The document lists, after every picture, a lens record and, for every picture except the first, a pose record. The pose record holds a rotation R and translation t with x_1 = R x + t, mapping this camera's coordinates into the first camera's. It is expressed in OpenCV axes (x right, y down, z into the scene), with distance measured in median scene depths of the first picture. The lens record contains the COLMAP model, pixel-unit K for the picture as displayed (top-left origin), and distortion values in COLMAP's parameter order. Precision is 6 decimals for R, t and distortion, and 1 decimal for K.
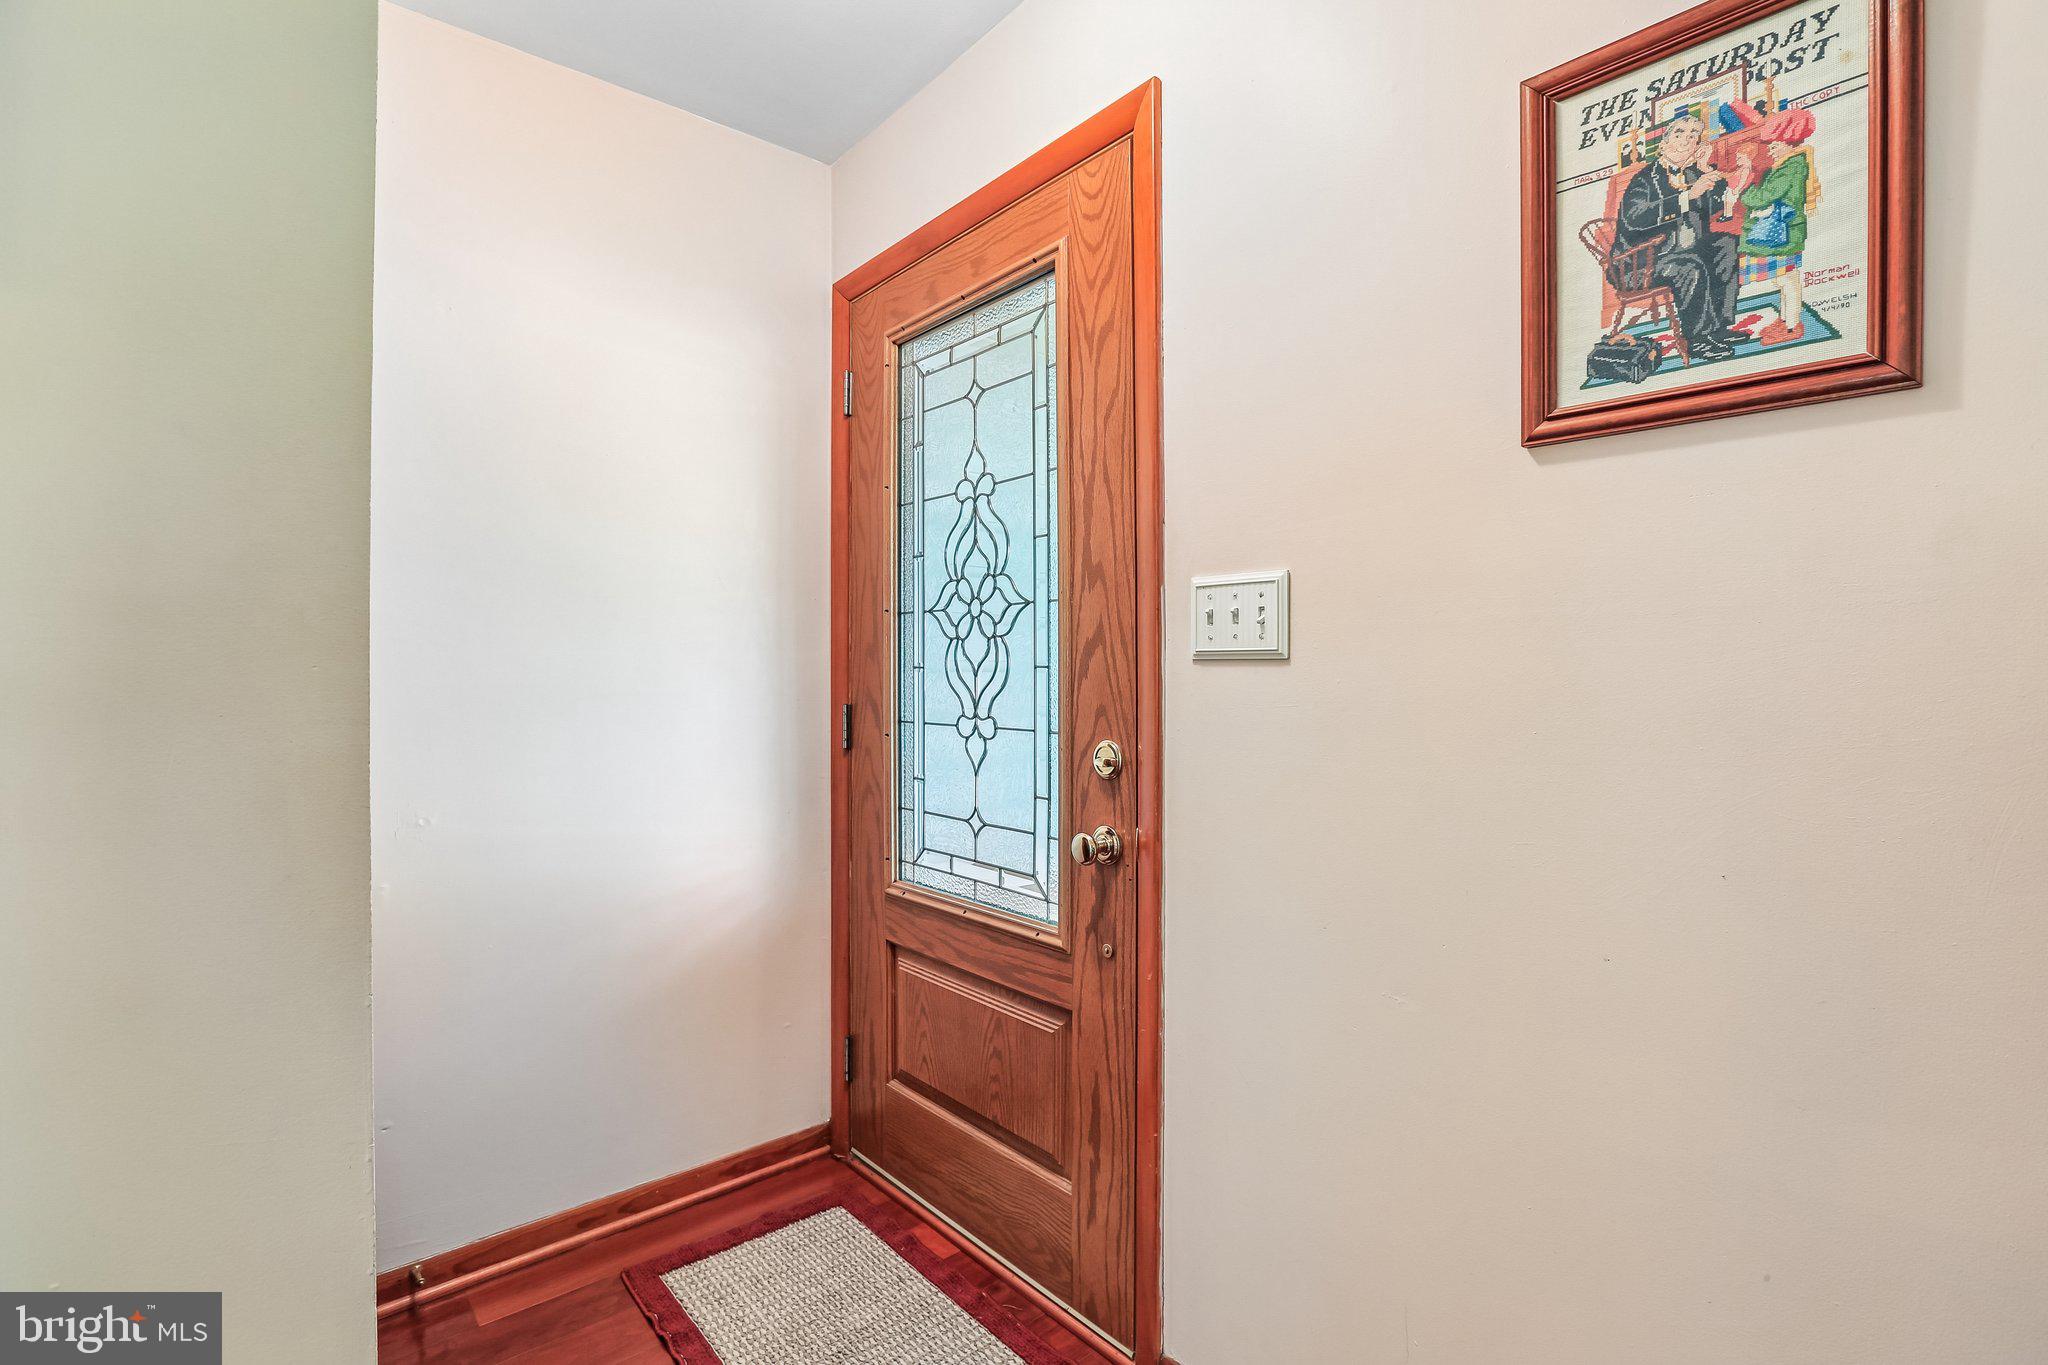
lens RADIAL K [[950.2, 0, 1031.4], [0, 950.2, 682.4], [0, 0, 1]] dist [-0.037305, 0.008521]
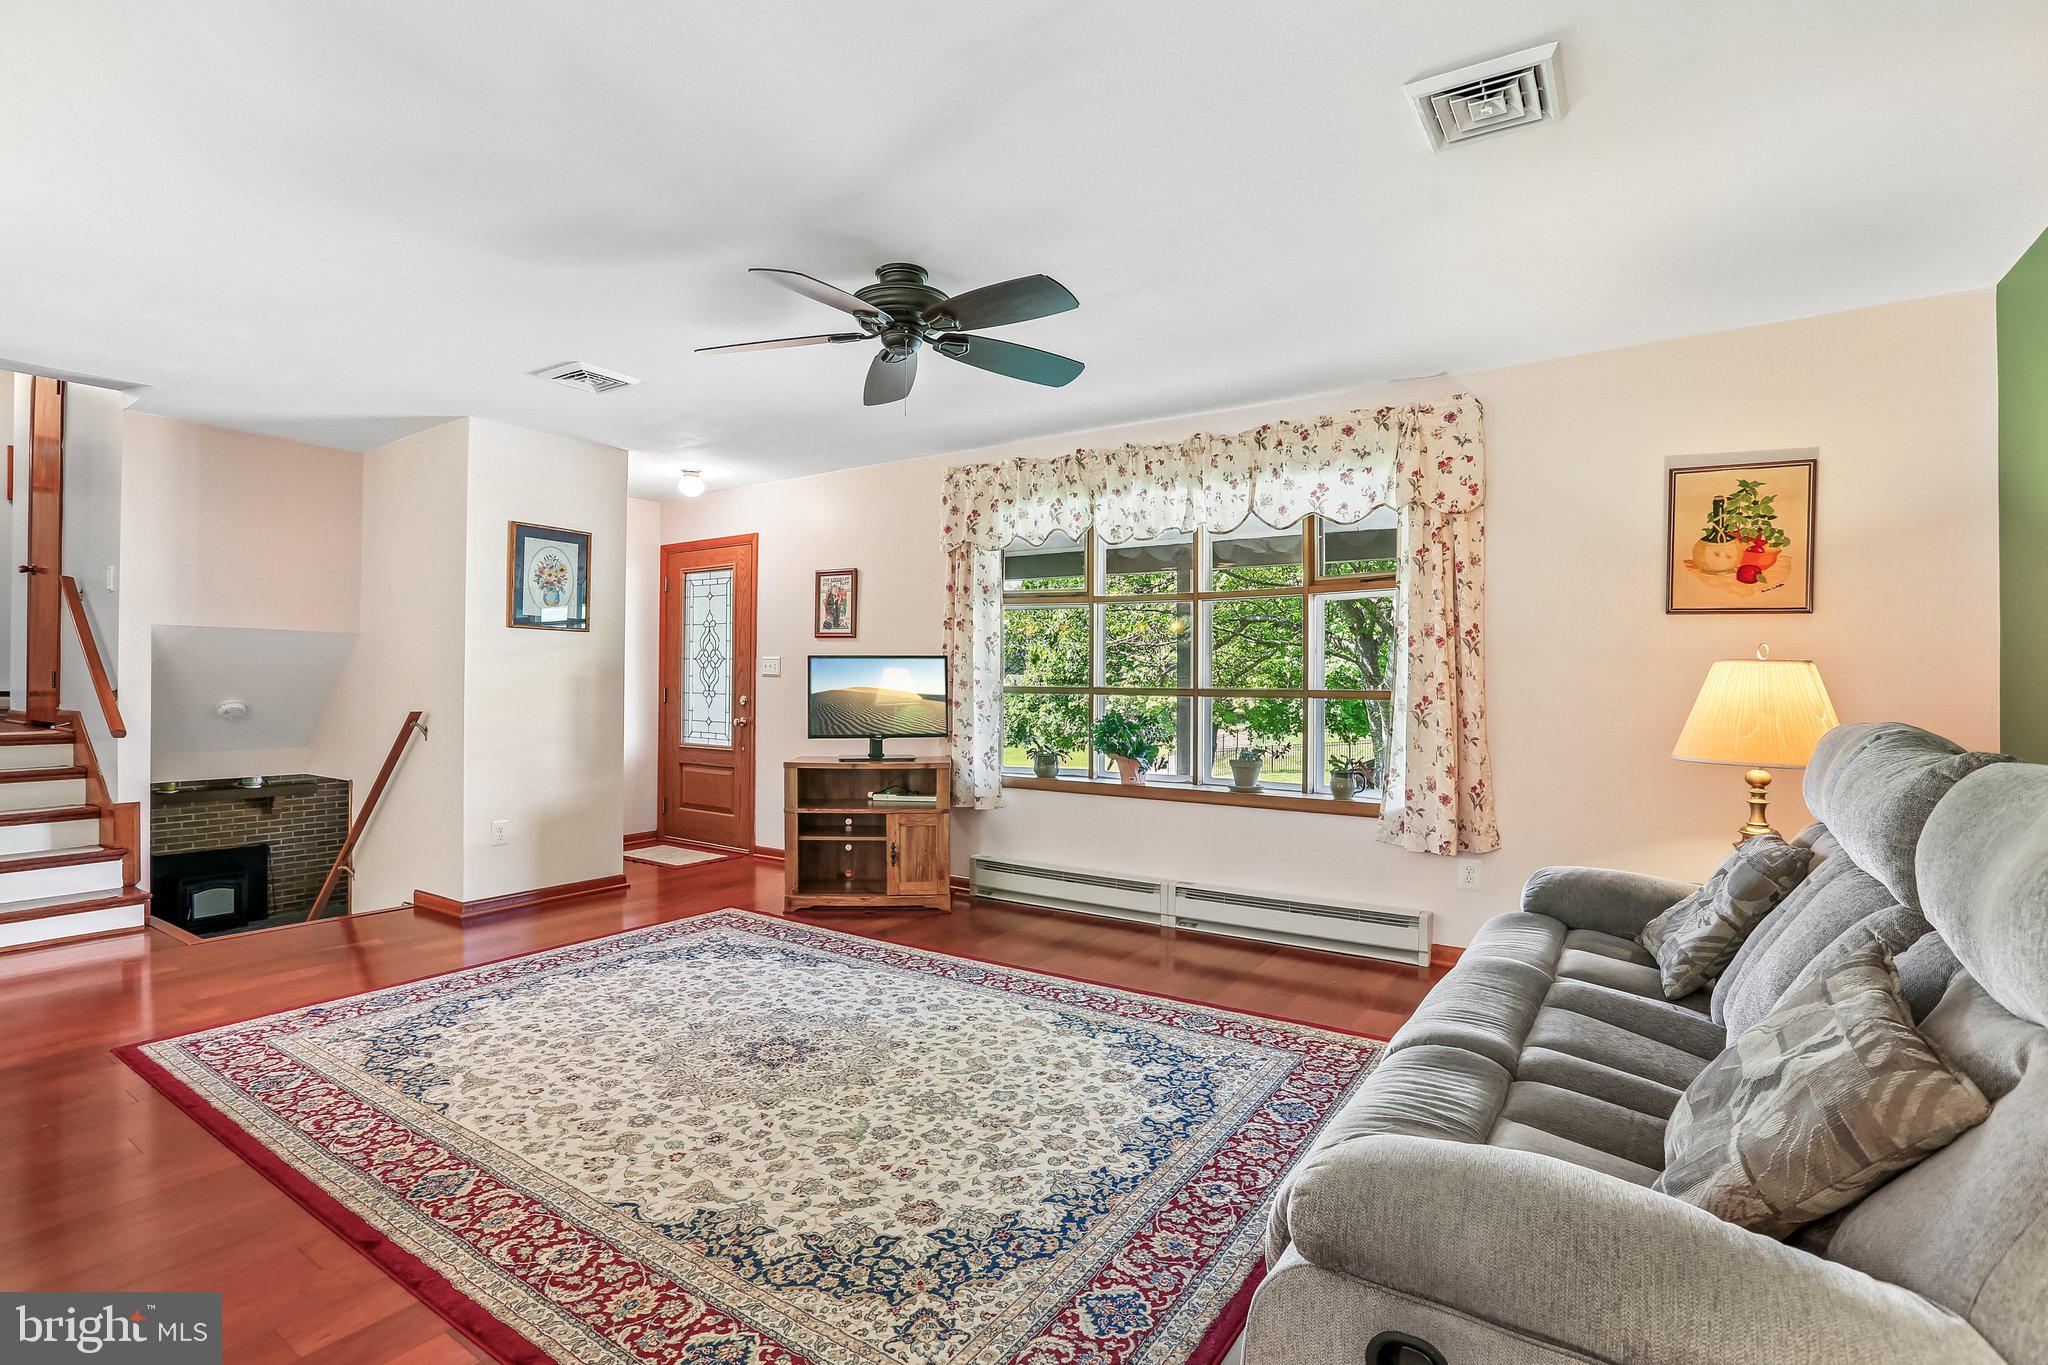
lens RADIAL K [[950.2, 0, 1018.6], [0, 950.2, 677.4], [0, 0, 1]] dist [-0.037305, 0.008521]
pose [[0.967916, 0.009328, 0.251102, 0.188133], [-0.008558, 0.999955, -0.004157, -0.008693], [-0.251130, 0.001875, 0.967952, -2.957446]]
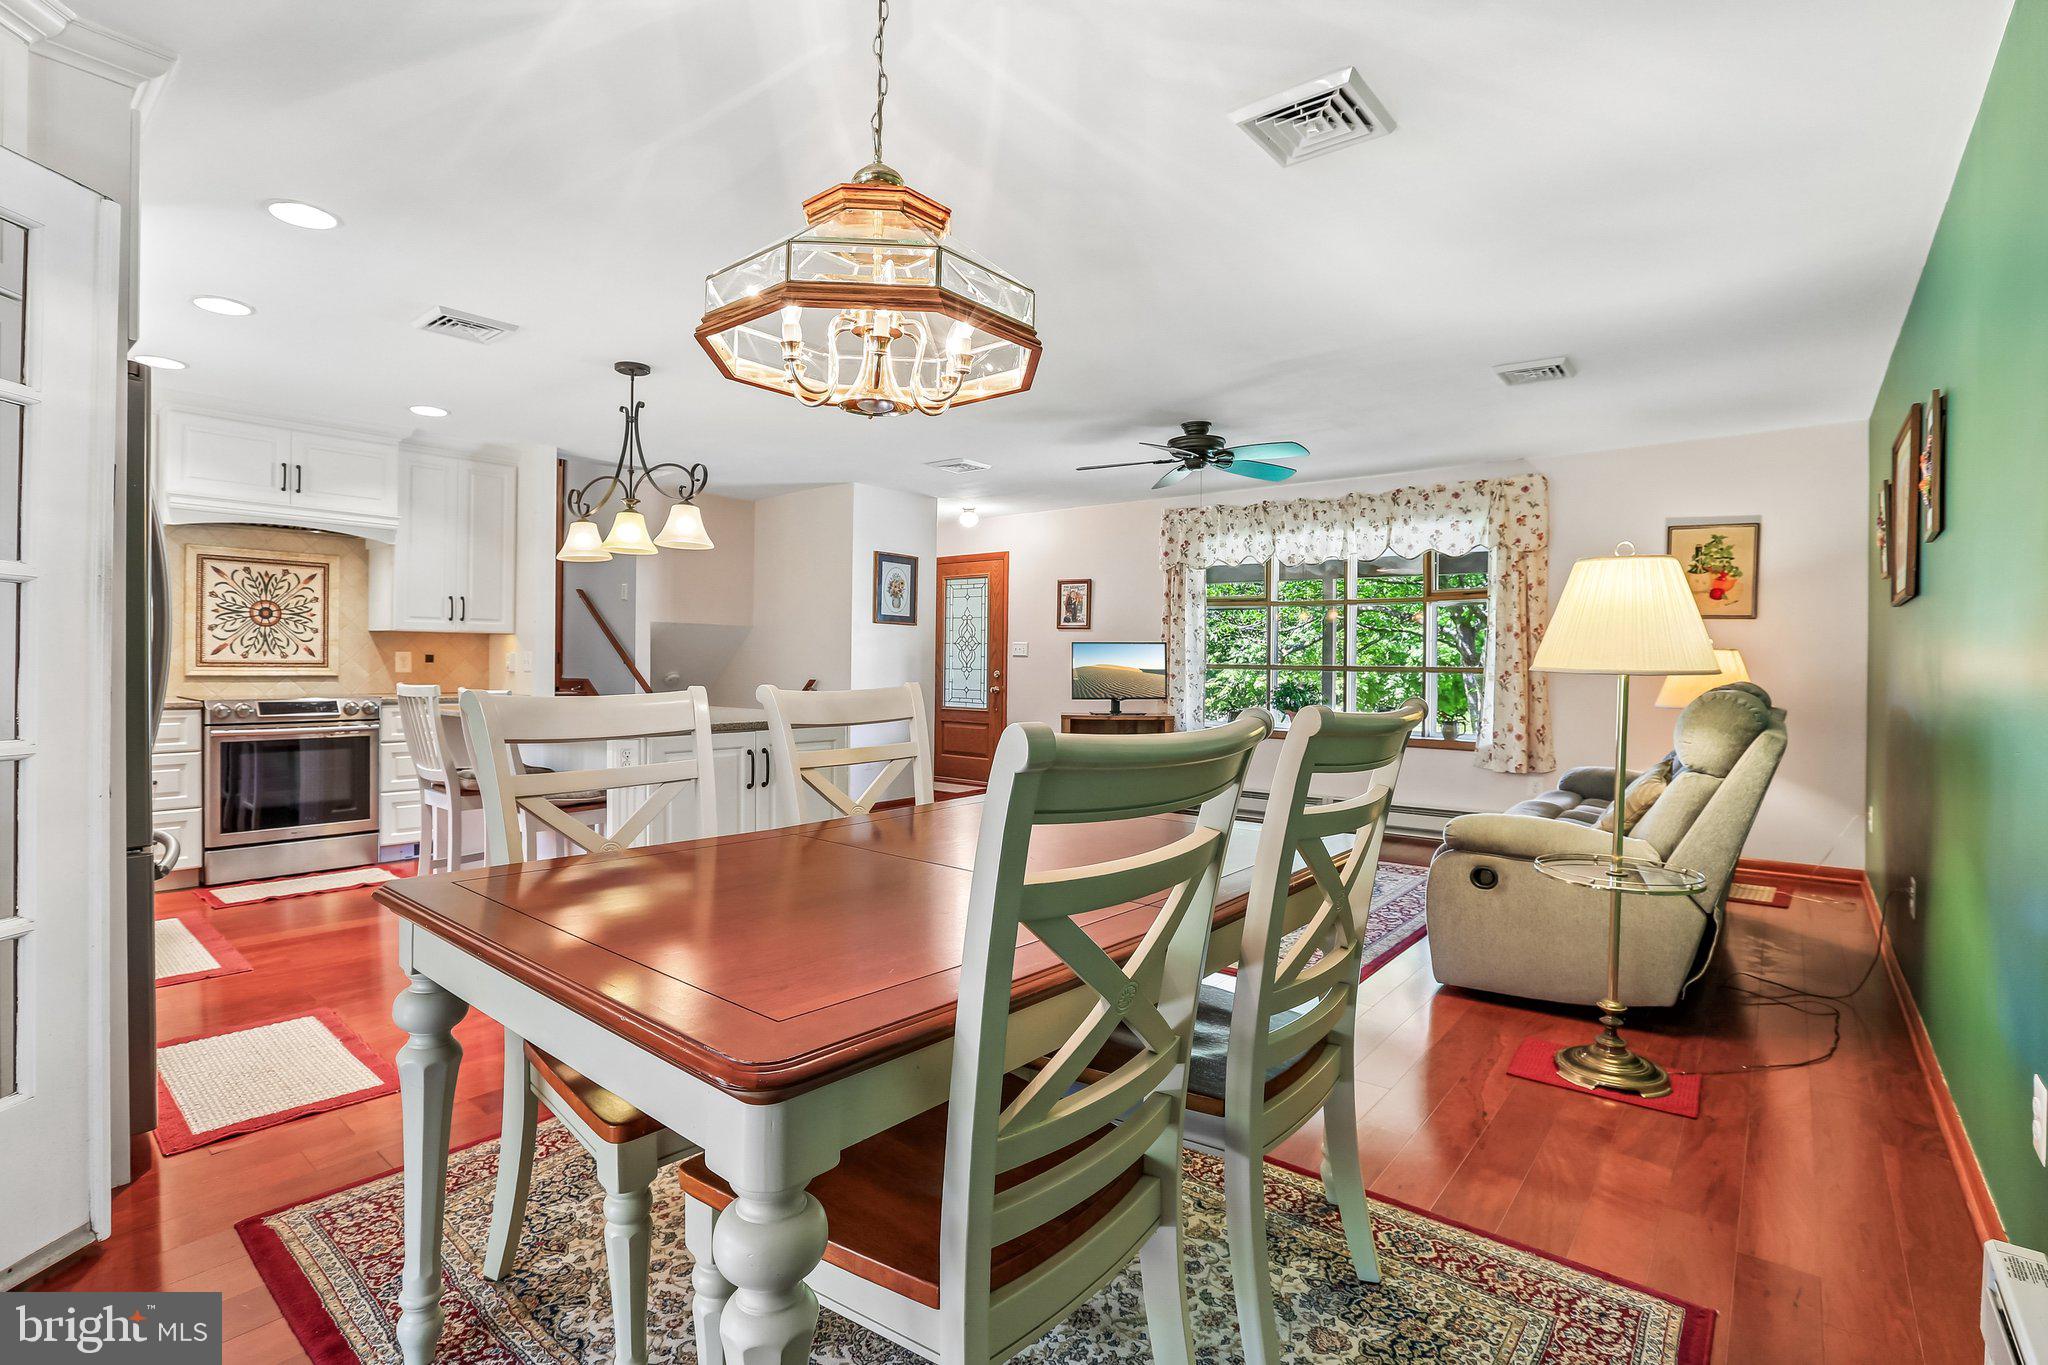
lens RADIAL K [[950.2, 0, 1023.9], [0, 950.2, 669.8], [0, 0, 1]] dist [-0.037305, 0.008521]
pose [[0.985546, 0.010857, 0.169060, -0.652507], [-0.012486, 0.999885, 0.008574, 0.007852], [-0.168947, -0.010560, 0.985569, -4.149709]]
